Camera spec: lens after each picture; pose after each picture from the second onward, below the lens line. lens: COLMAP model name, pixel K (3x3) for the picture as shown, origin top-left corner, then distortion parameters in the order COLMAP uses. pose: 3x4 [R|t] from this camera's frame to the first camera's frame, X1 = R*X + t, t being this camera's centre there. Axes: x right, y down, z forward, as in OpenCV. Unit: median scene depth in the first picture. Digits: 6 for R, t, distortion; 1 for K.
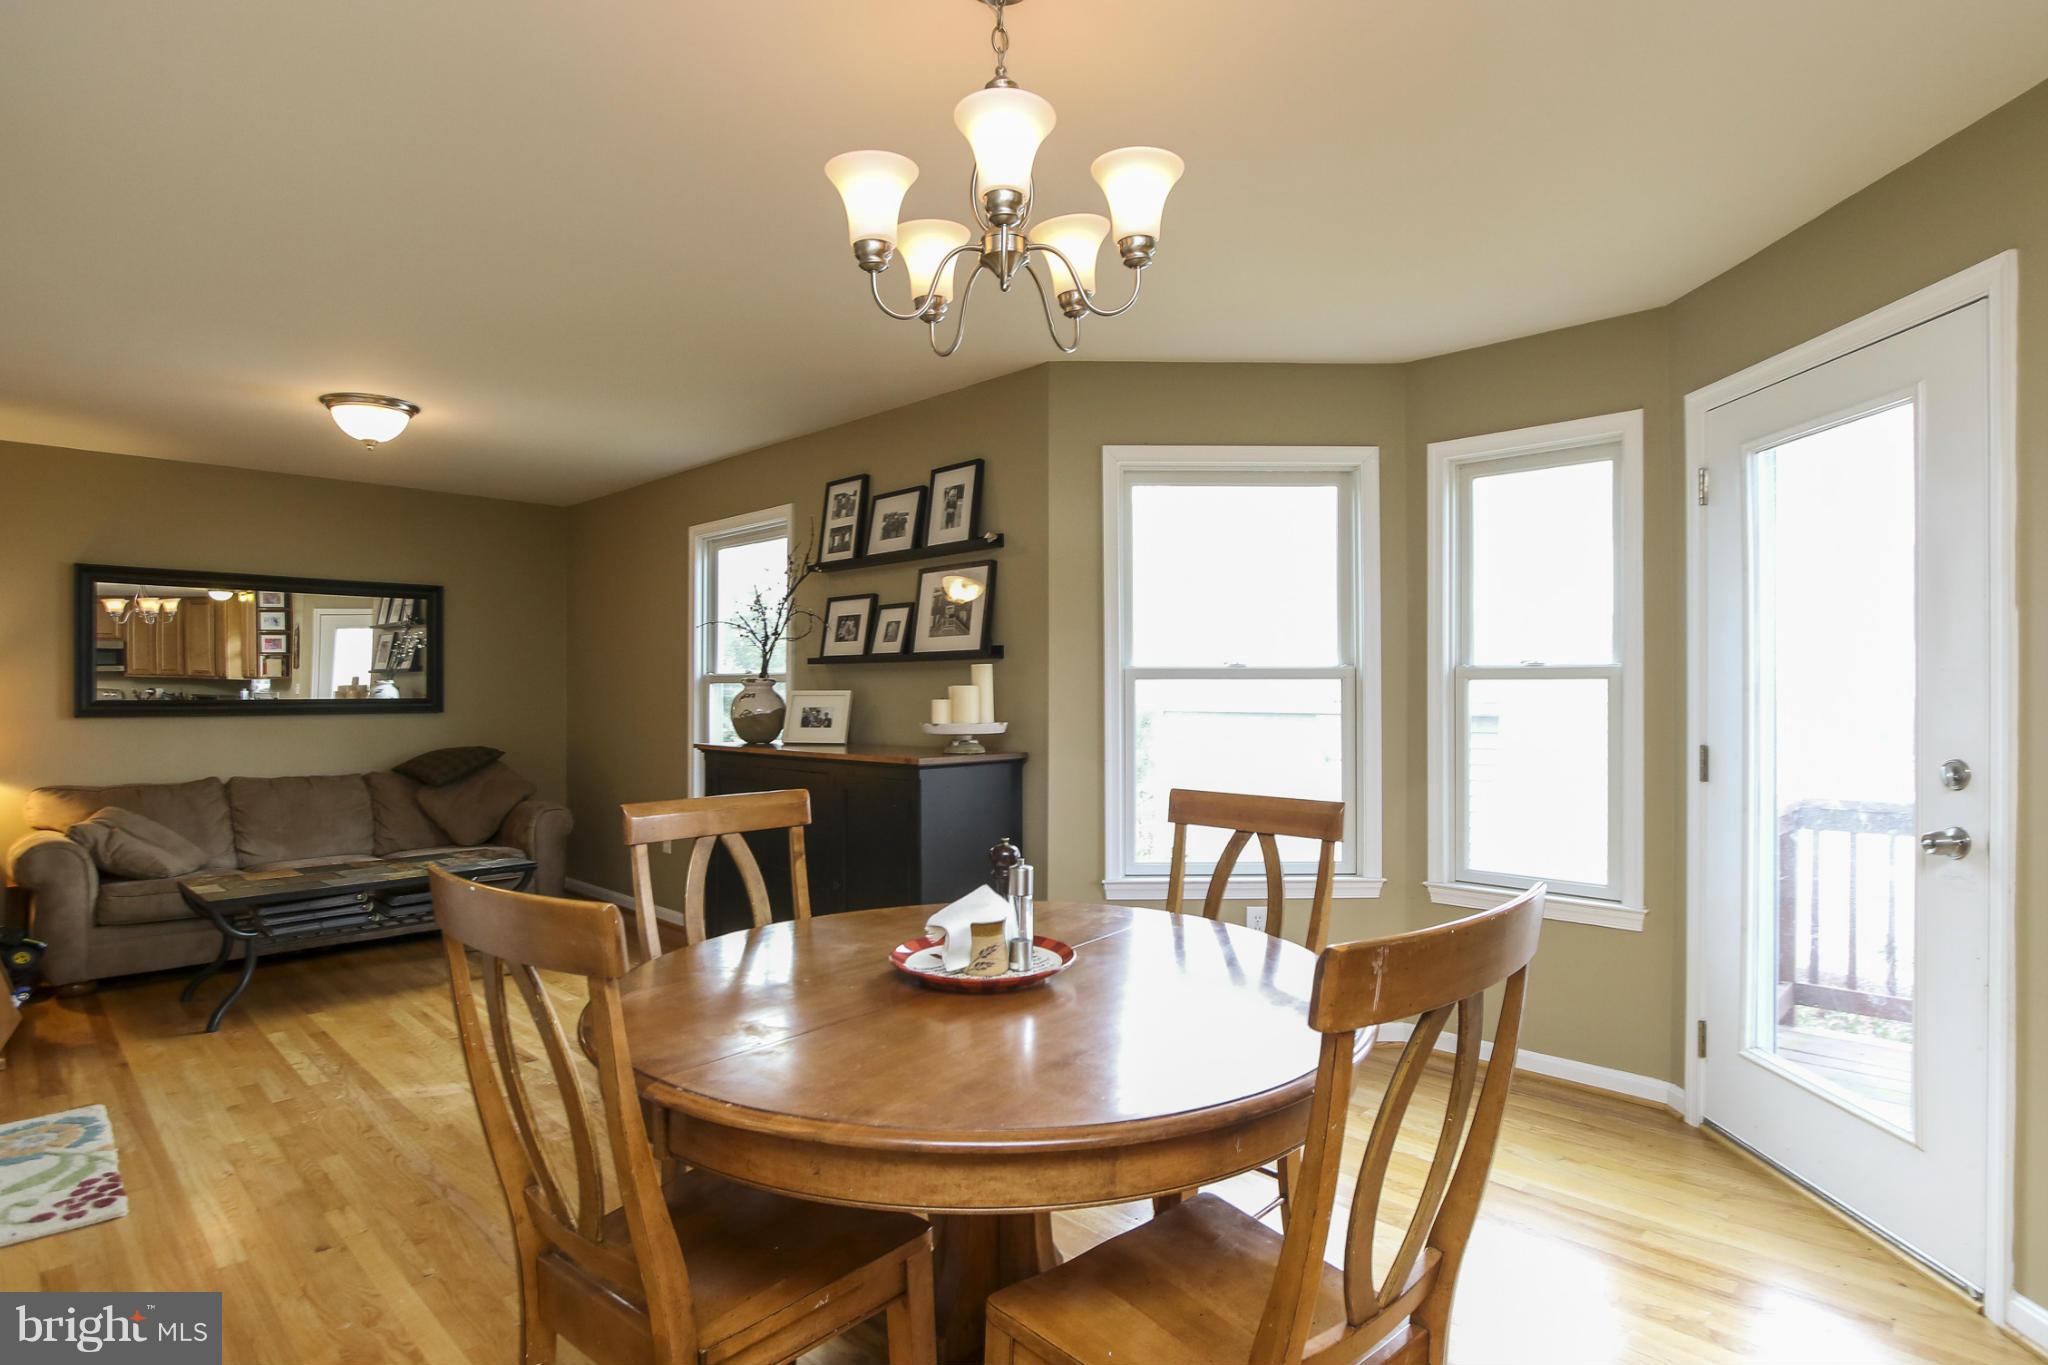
lens RADIAL K [[1054.0, 0, 1077.4], [0, 1054.0, 681.3], [0, 0, 1]] dist [-0.010166, 0.001112]
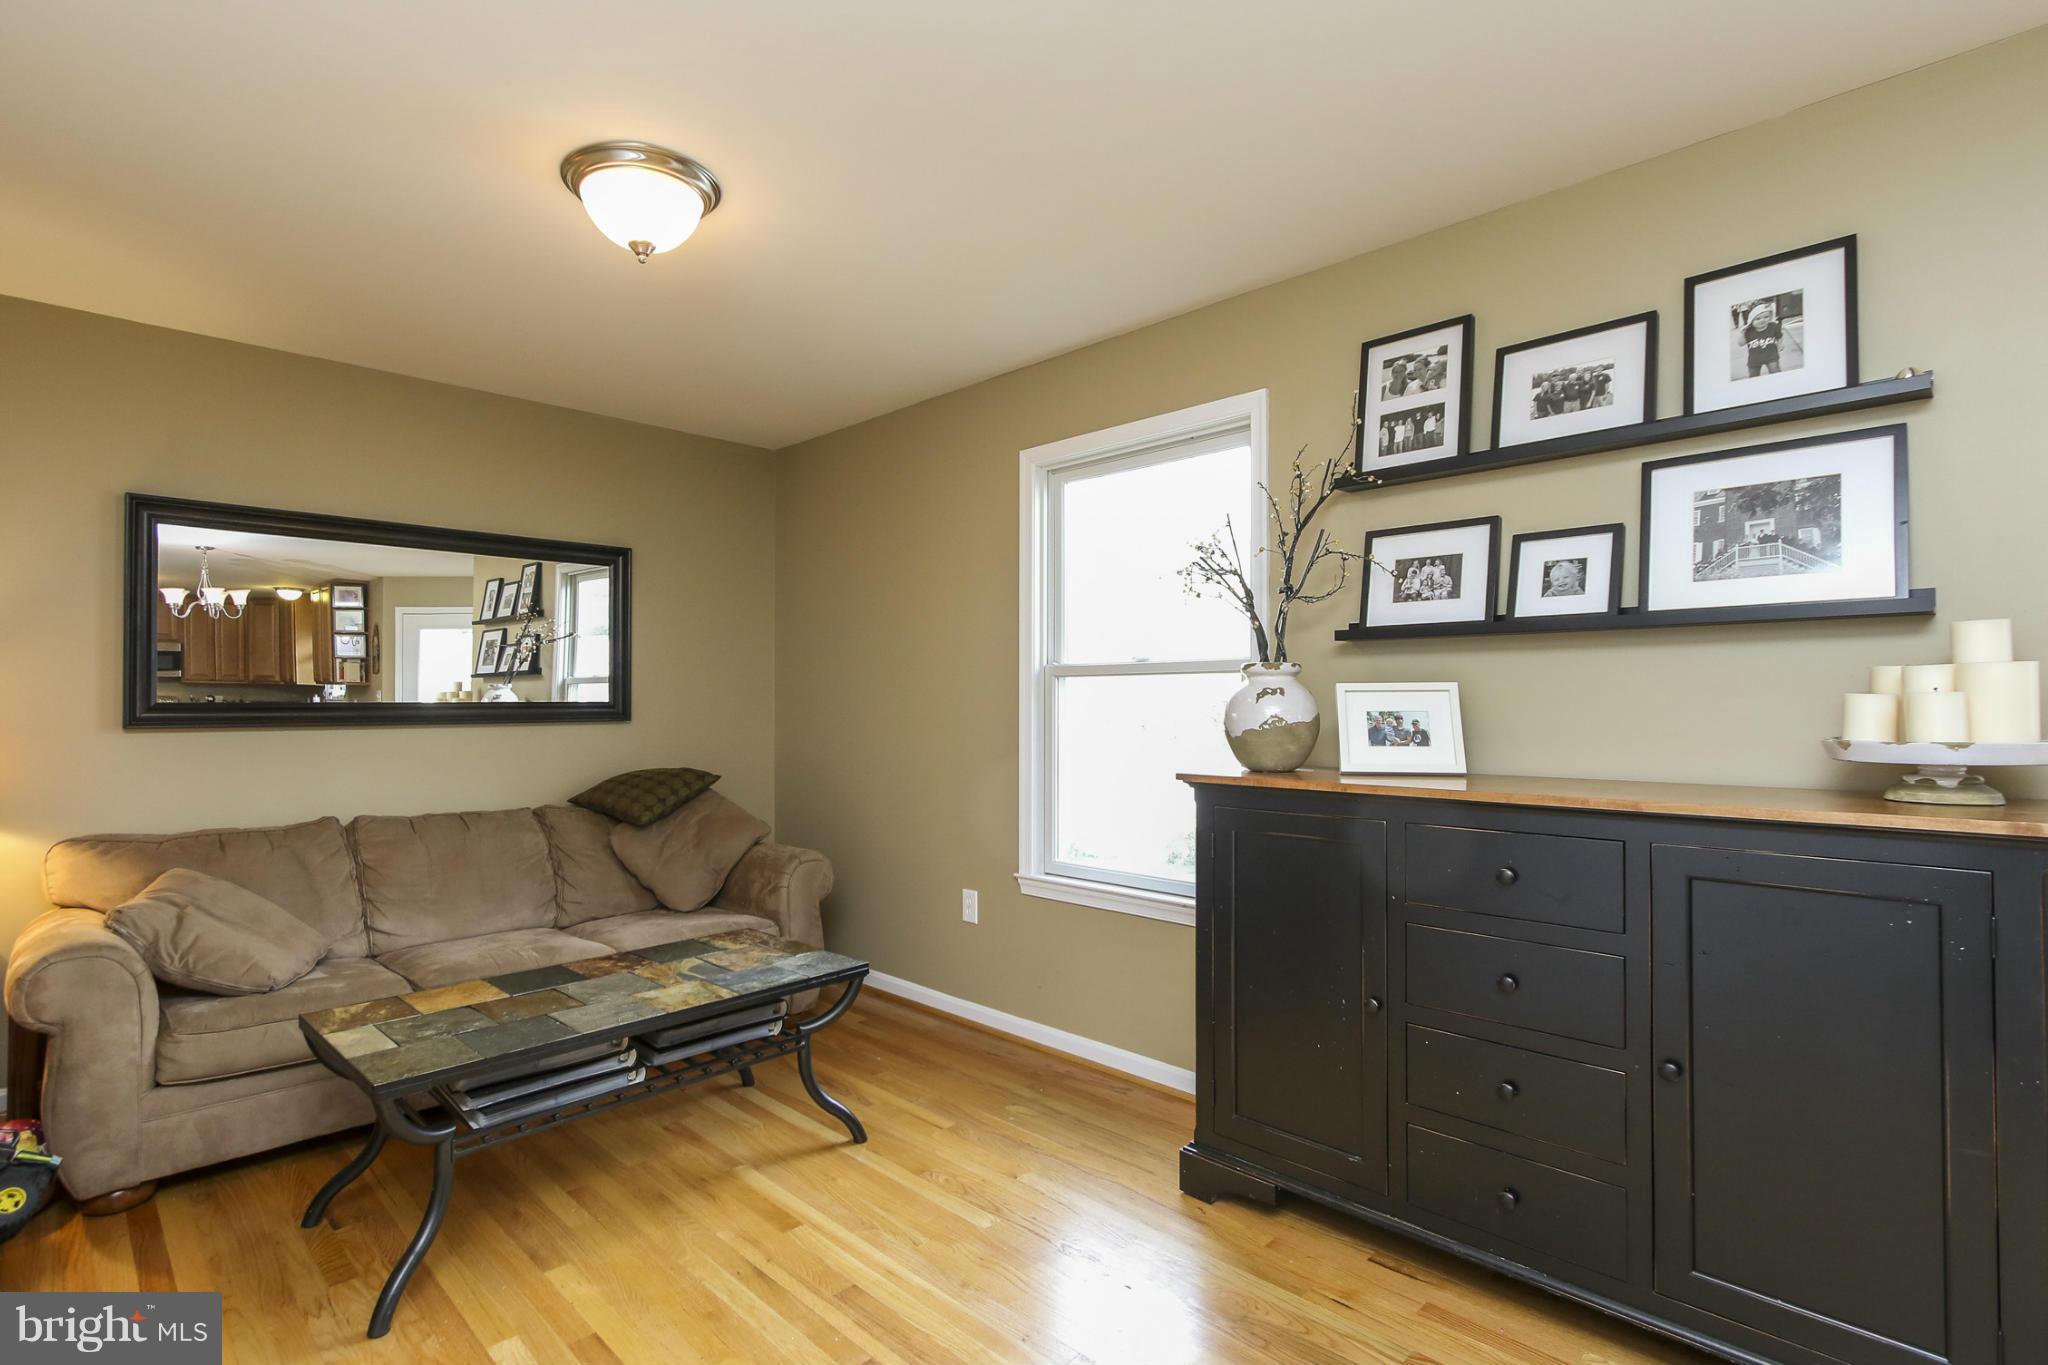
lens RADIAL K [[954.8, 0, 1026.7], [0, 954.8, 686.6], [0, 0, 1]] dist [-0.003407, -0.000576]
pose [[0.999963, 0.001485, -0.008476, -0.435575], [-0.001570, 0.999949, -0.009950, 0.016237], [0.008461, 0.009963, 0.999915, 0.457828]]
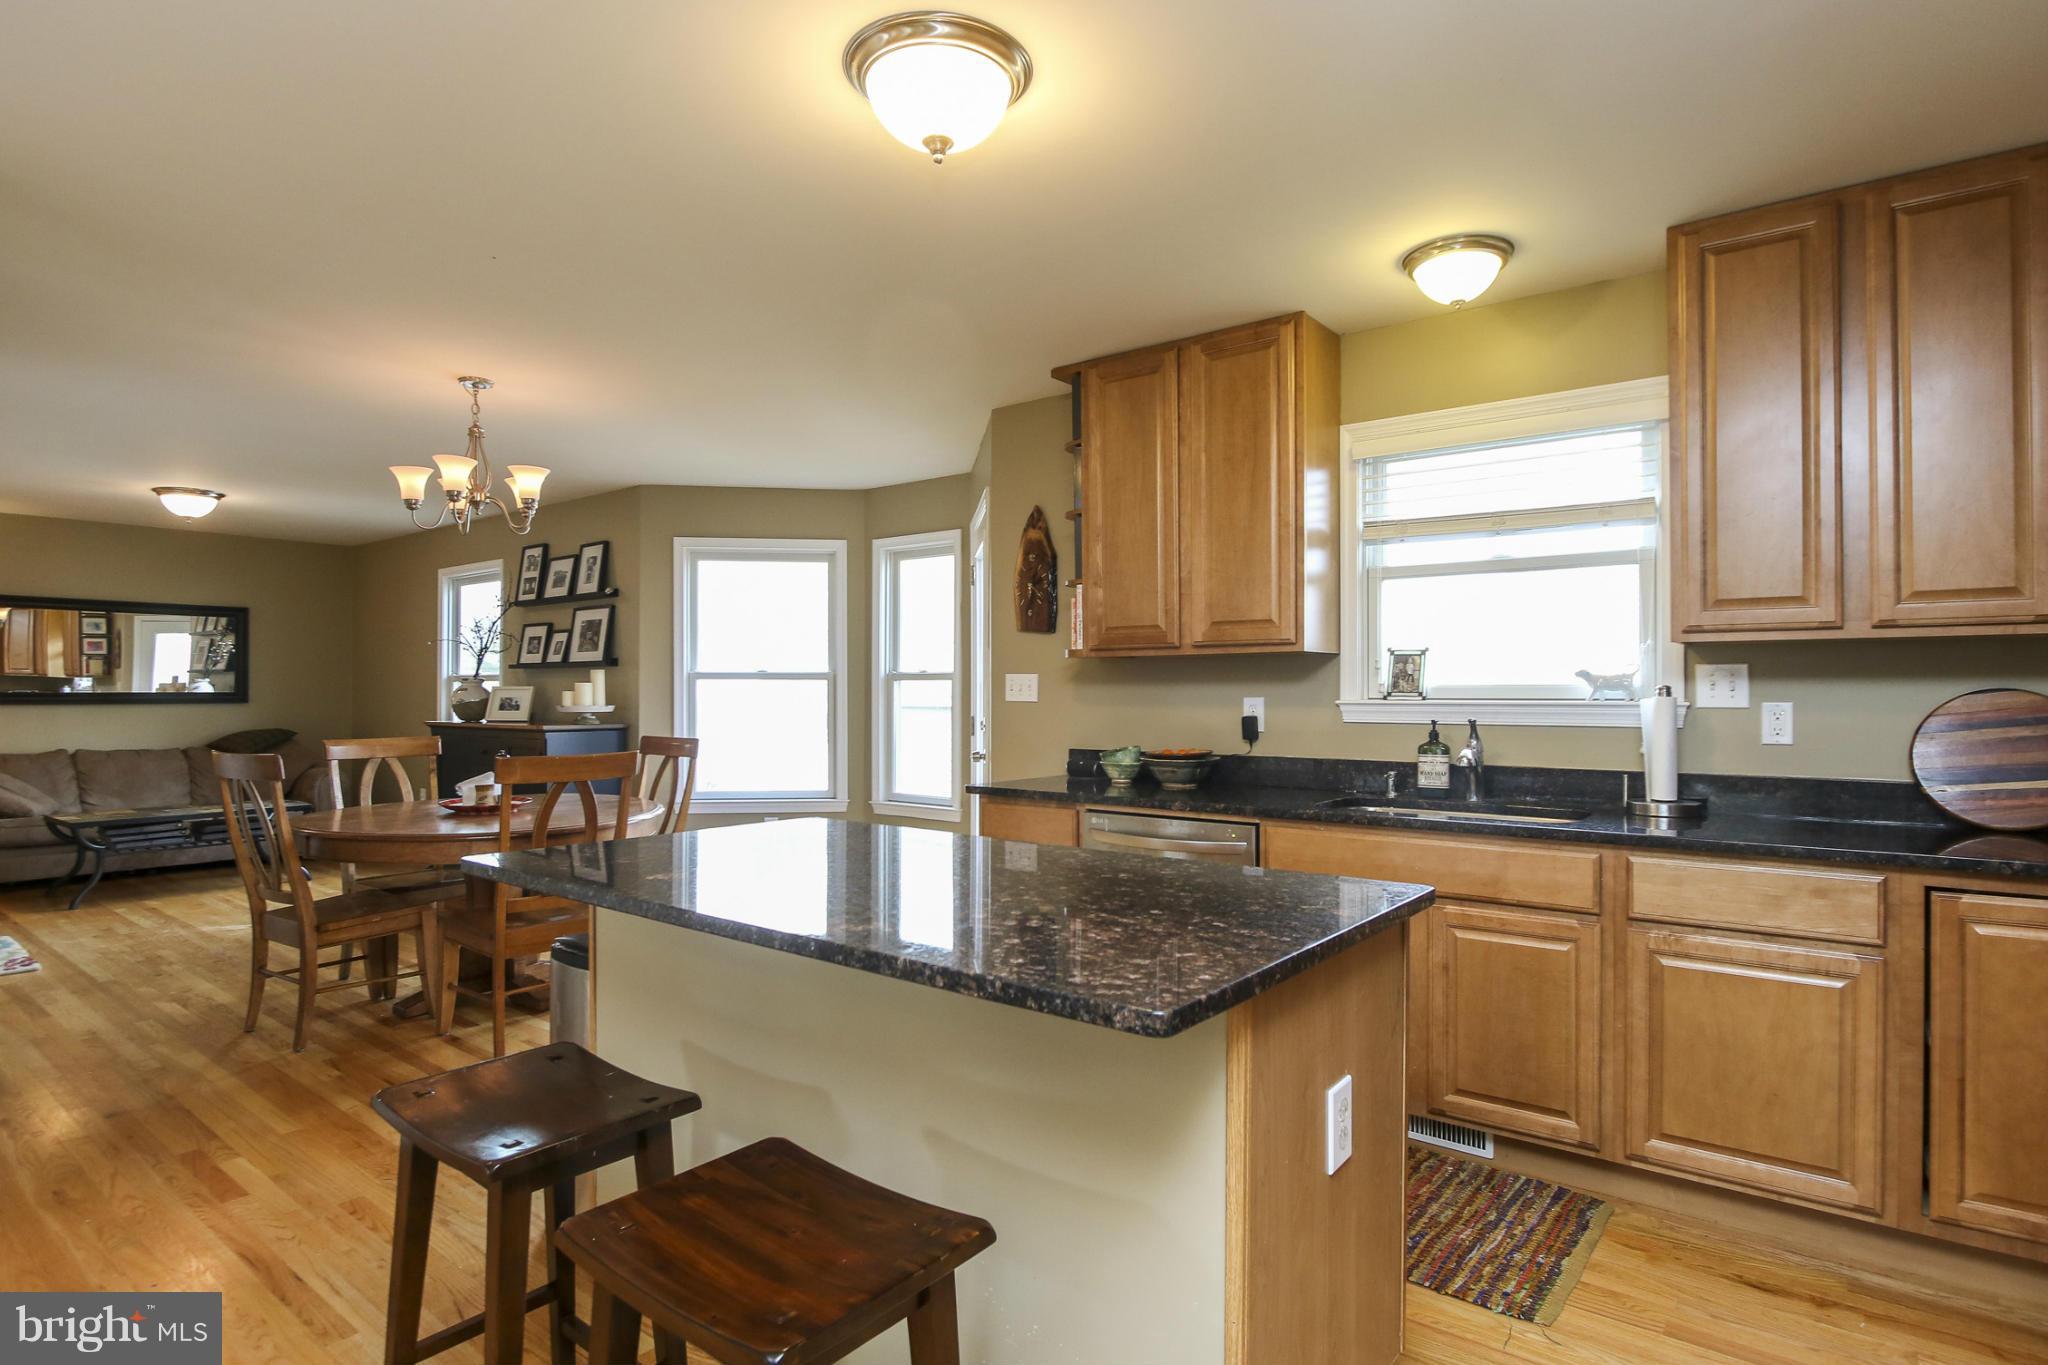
lens RADIAL K [[1054.0, 0, 1090.3], [0, 1054.0, 682.3], [0, 0, 1]] dist [-0.010166, 0.001112]
pose [[0.993036, 0.003854, 0.117747, 0.391125], [-0.003709, 0.999992, -0.001449, 0.002366], [-0.117751, 0.001002, 0.993043, -0.579878]]
